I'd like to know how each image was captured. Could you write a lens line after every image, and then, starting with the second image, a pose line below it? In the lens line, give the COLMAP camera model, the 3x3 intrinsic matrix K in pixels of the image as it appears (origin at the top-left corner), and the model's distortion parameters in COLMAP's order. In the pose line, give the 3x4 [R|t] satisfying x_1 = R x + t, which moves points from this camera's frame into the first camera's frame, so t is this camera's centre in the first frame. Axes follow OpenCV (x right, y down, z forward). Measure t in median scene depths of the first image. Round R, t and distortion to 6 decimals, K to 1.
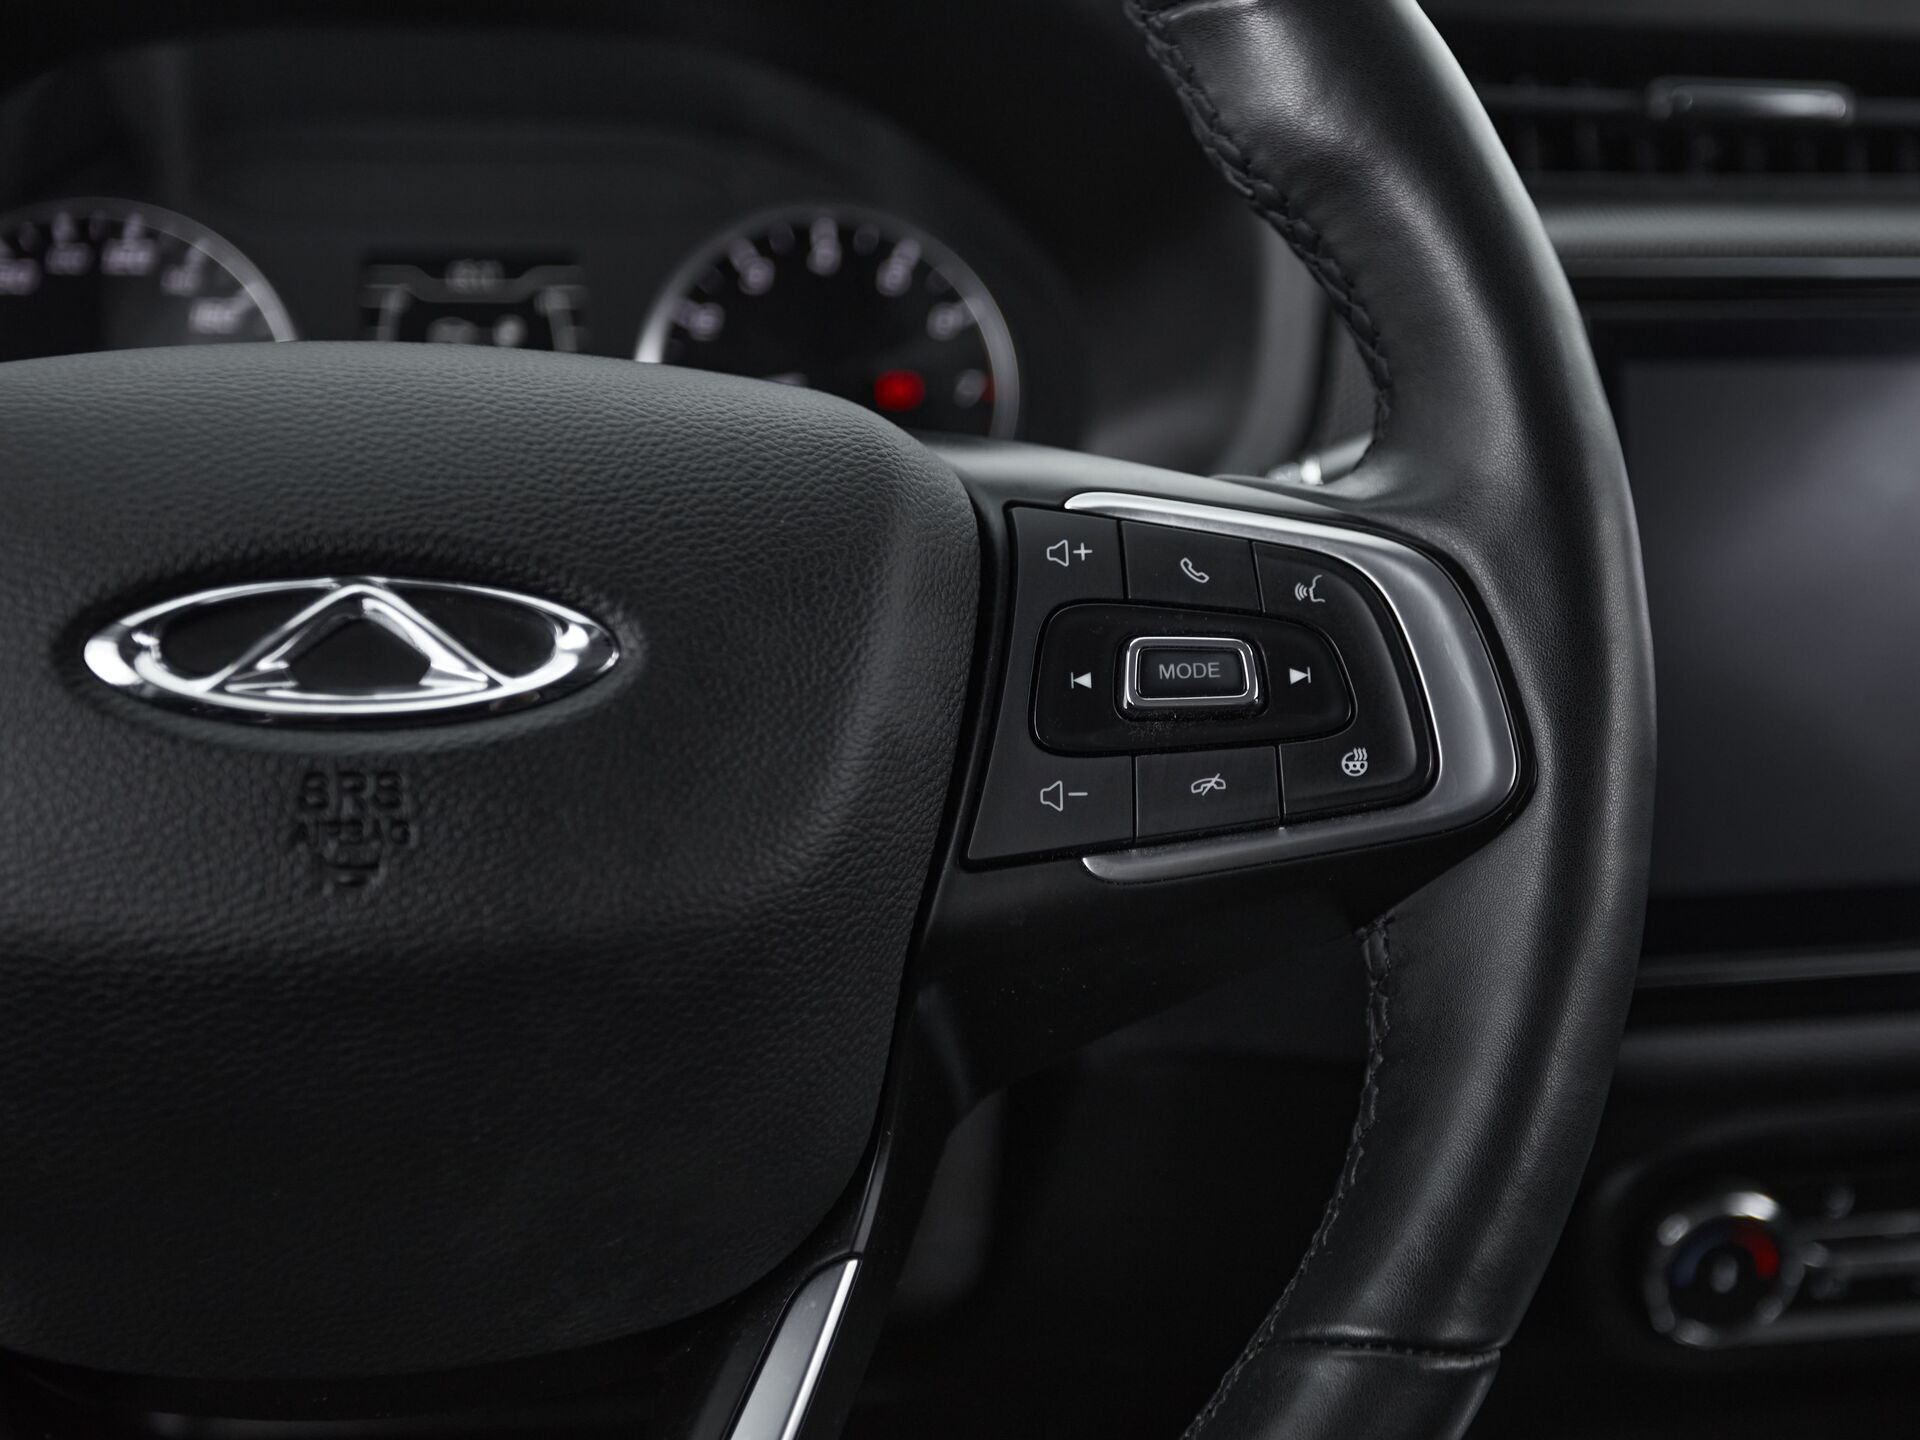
lens RADIAL K [[2581.9, 0, 1118.3], [0, 2581.9, 696.1], [0, 0, 1]] dist [0.072168, 0.000000]
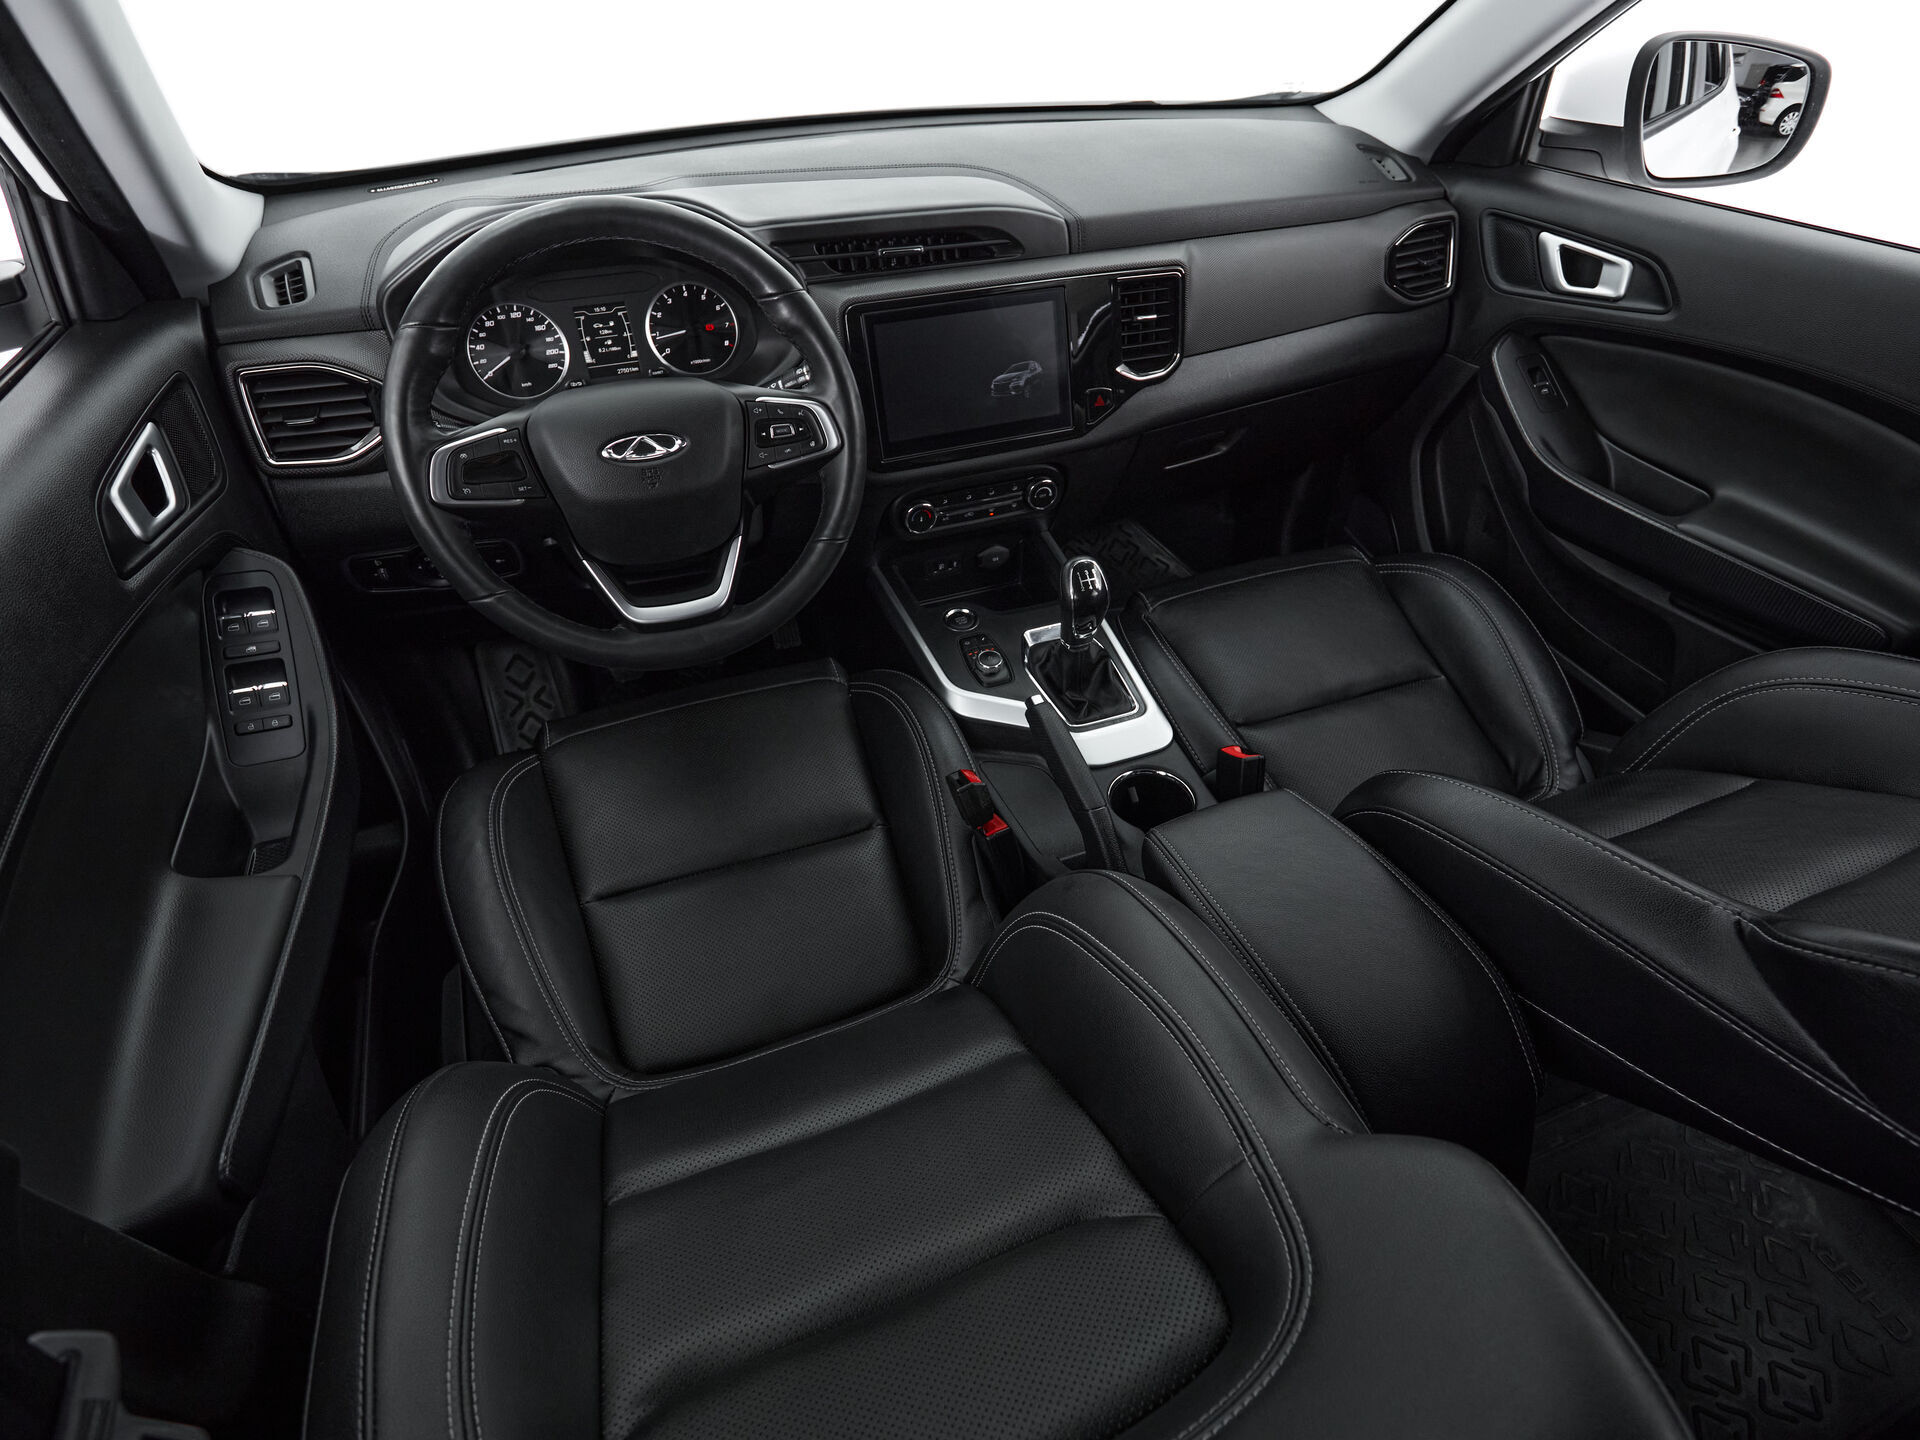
lens RADIAL K [[1062.8, 0, 994.8], [0, 1062.8, 716.0], [0, 0, 1]] dist [0.000565, -0.004805]
pose [[0.982016, -0.132523, 0.134473, 0.091830], [0.069495, 0.915969, 0.395184, -0.336346], [-0.175544, -0.378732, 0.908706, -1.515944]]
